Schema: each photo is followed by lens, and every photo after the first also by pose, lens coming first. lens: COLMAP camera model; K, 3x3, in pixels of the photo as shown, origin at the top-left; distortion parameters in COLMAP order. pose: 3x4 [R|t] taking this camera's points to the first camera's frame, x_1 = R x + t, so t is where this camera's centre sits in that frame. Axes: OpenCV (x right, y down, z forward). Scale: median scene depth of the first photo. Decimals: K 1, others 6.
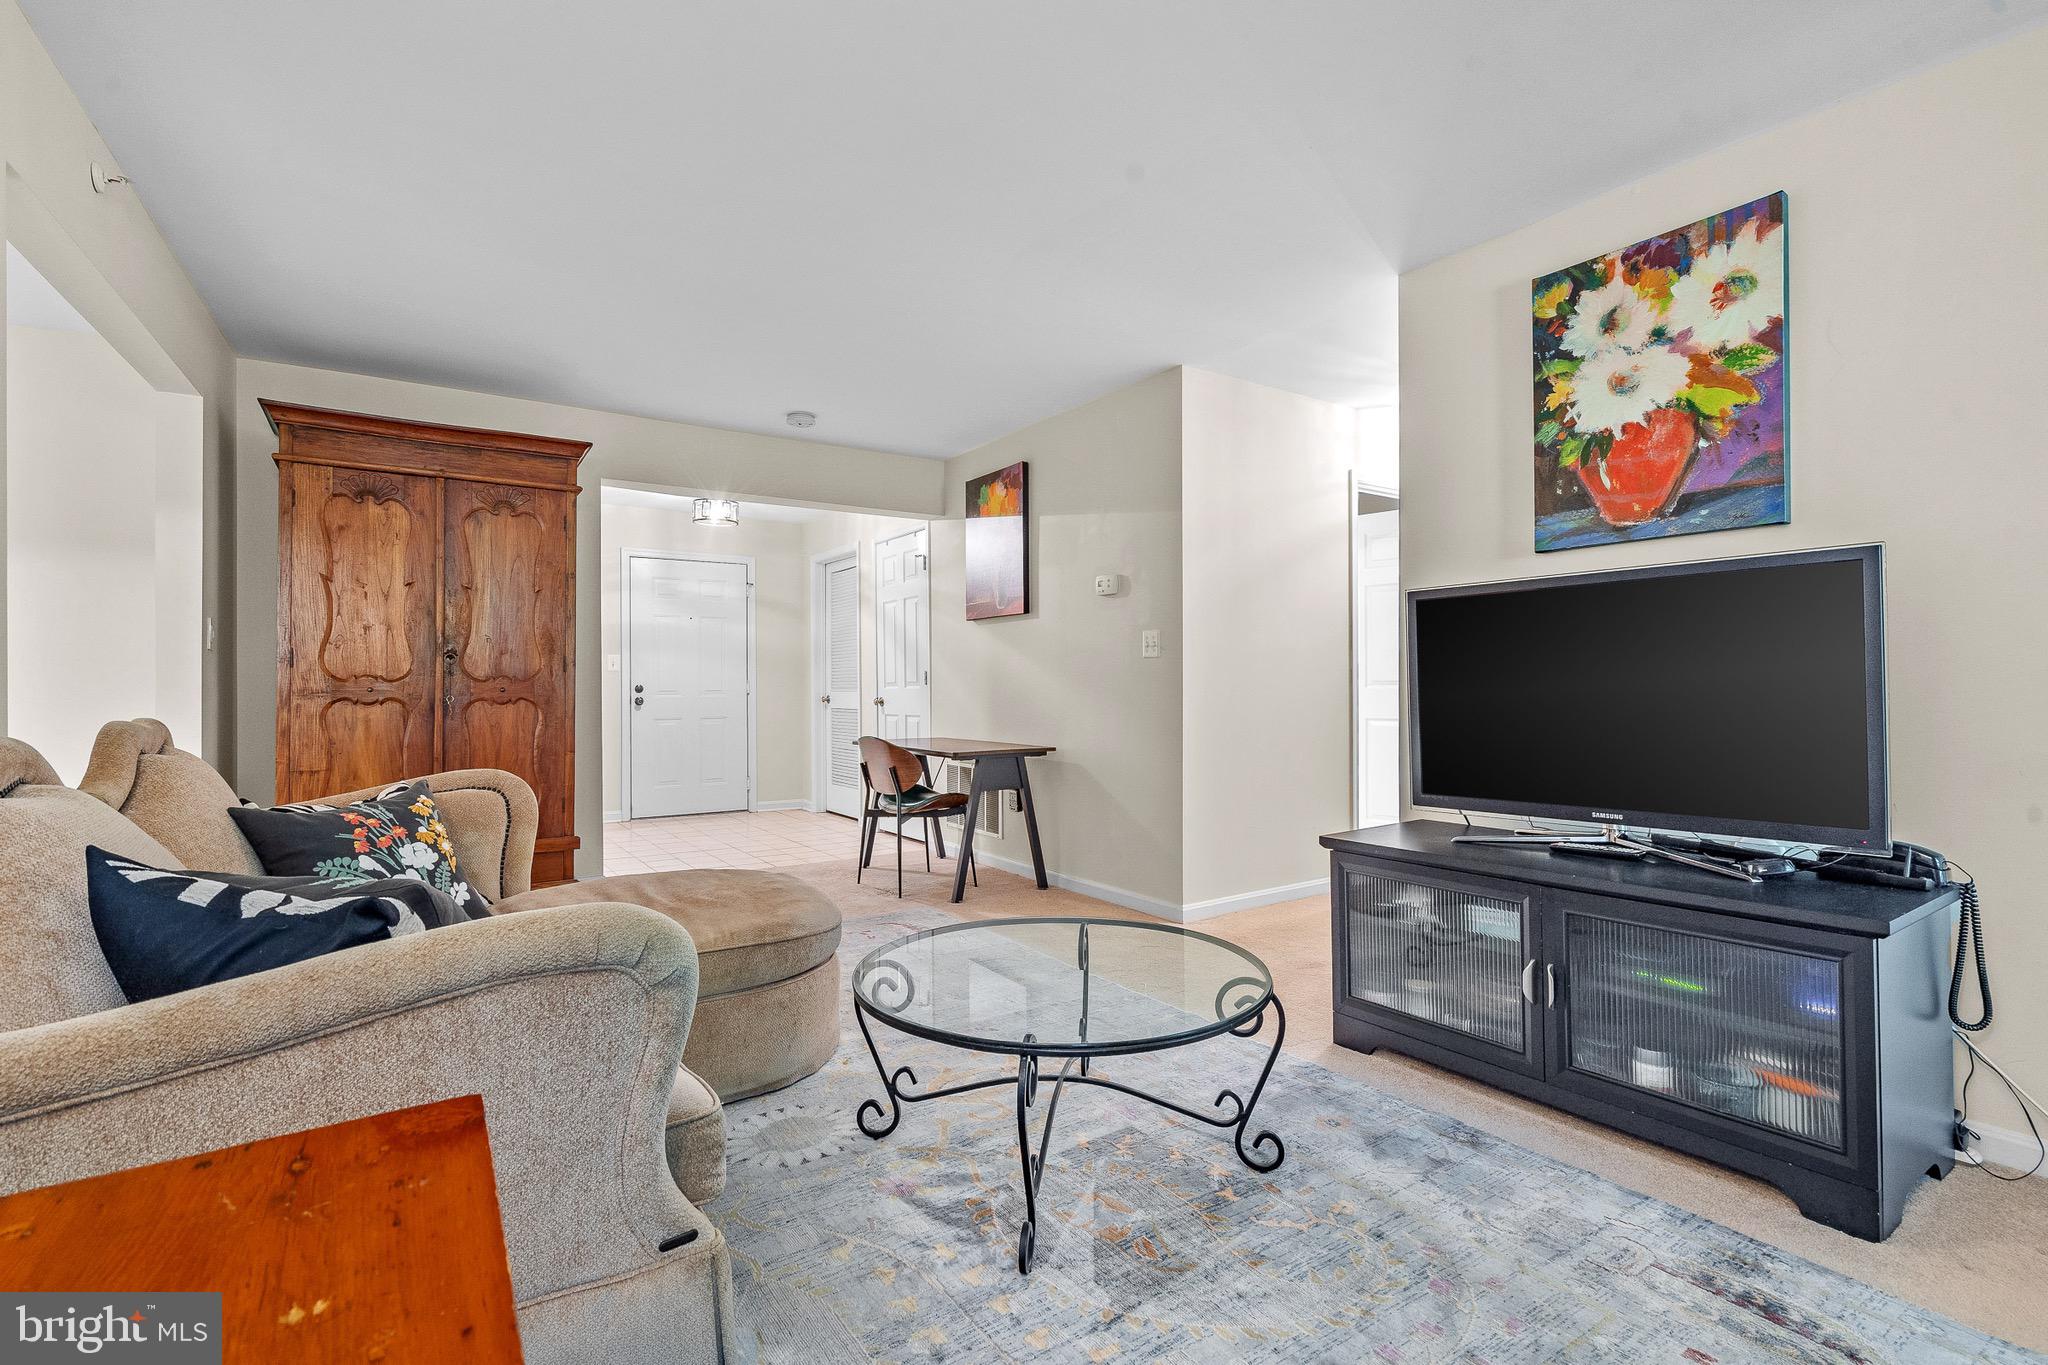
lens RADIAL K [[946.0, 0, 1012.6], [0, 946.0, 679.3], [0, 0, 1]] dist [0.003811, 0.000222]
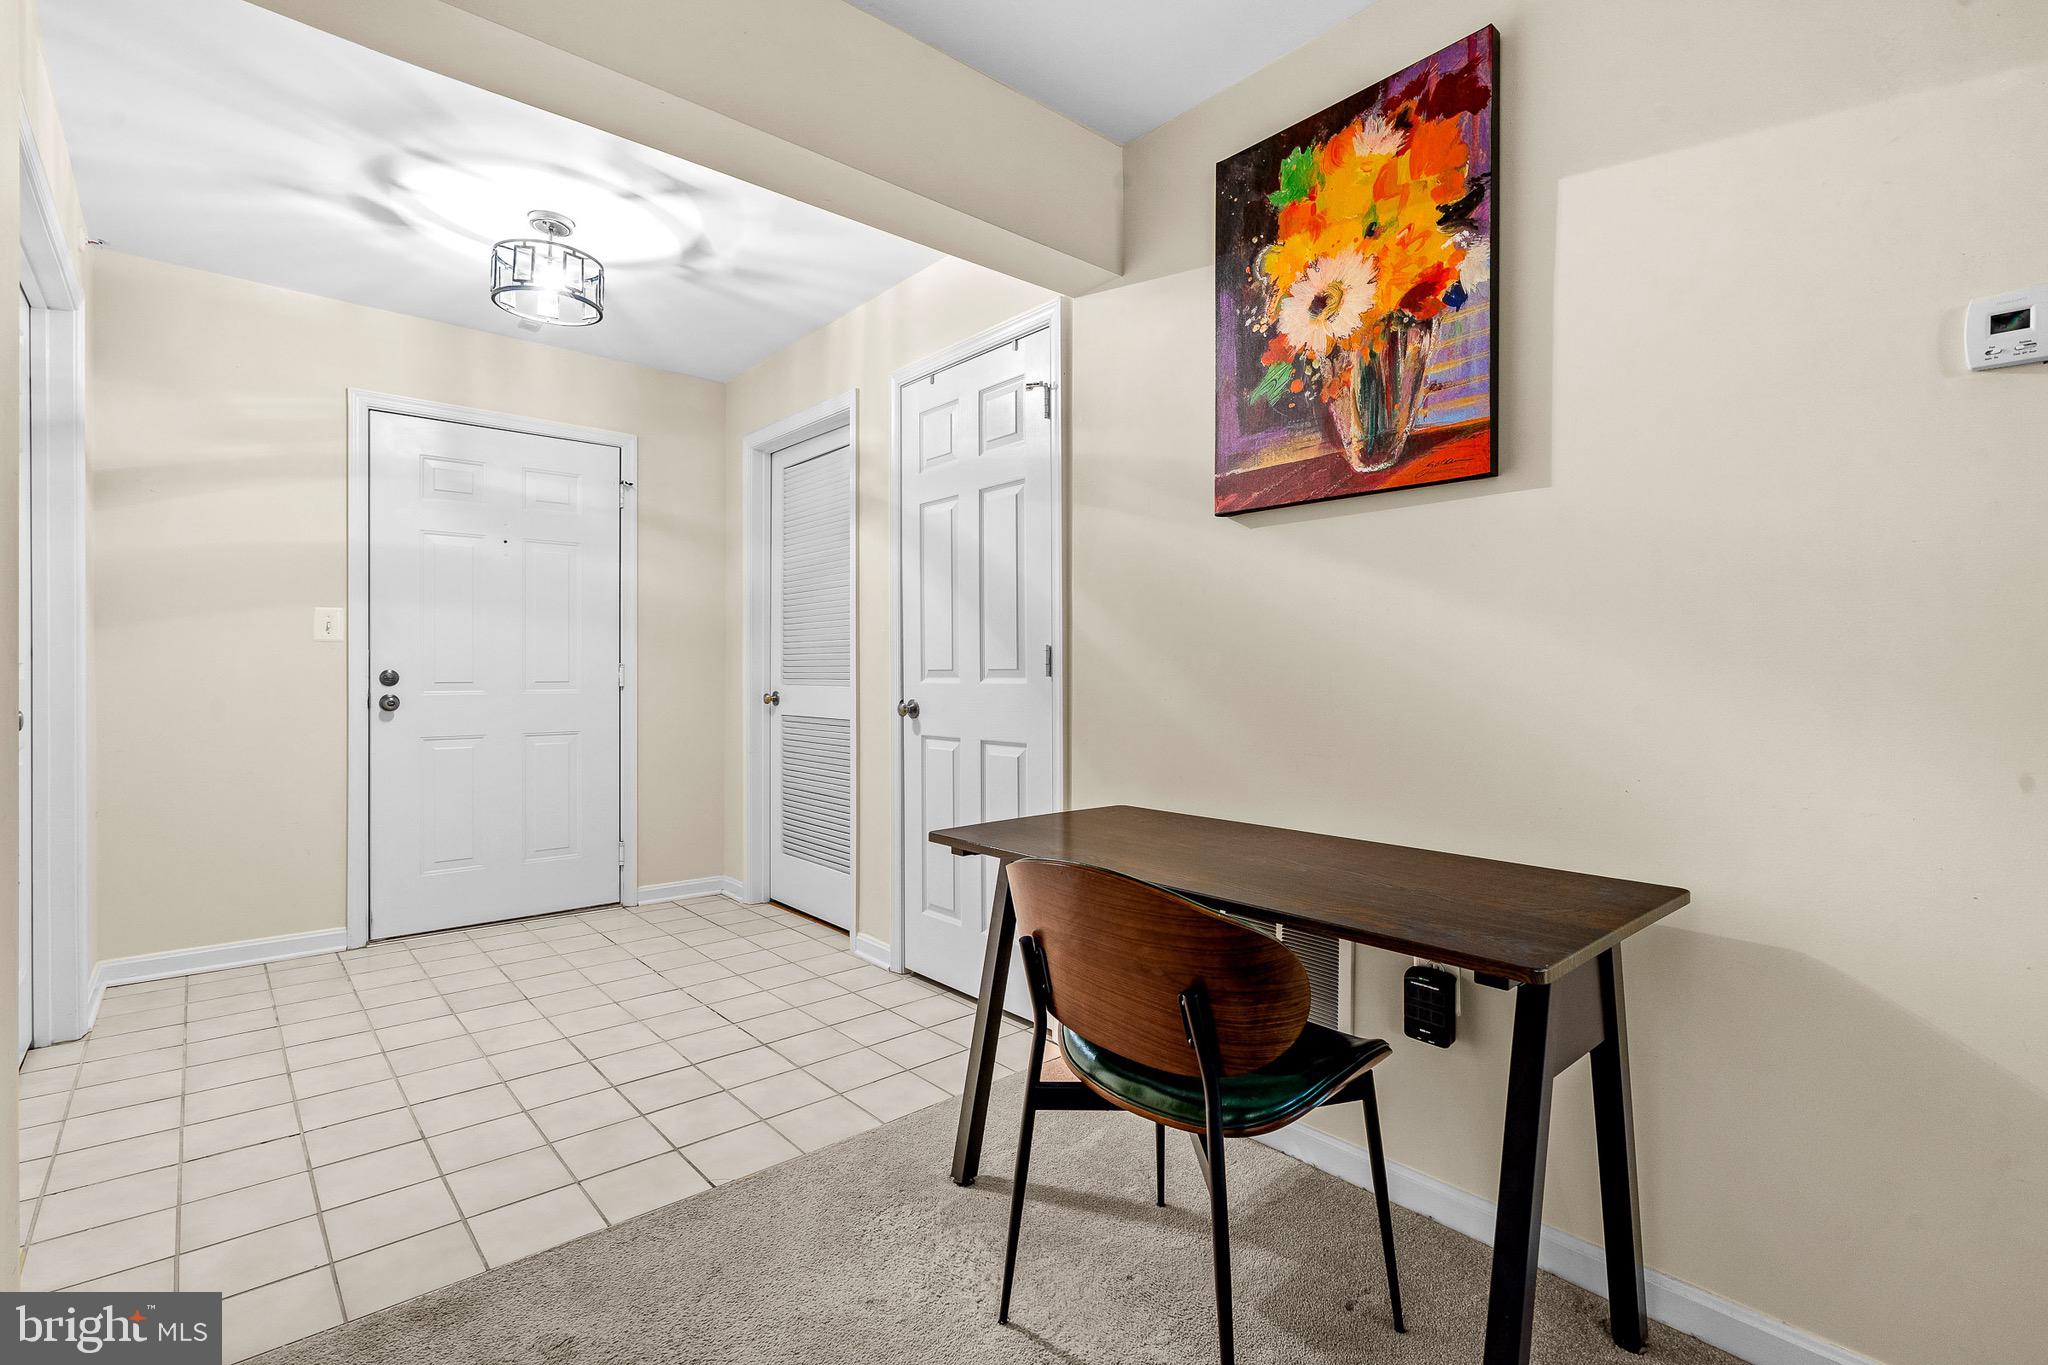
lens RADIAL K [[946.0, 0, 1044.5], [0, 946.0, 670.6], [0, 0, 1]] dist [0.003811, 0.000222]
pose [[0.988102, 0.007056, 0.153640, -0.353490], [-0.008188, 0.999944, 0.006732, 0.000150], [-0.153584, -0.007909, 0.988104, 1.223368]]
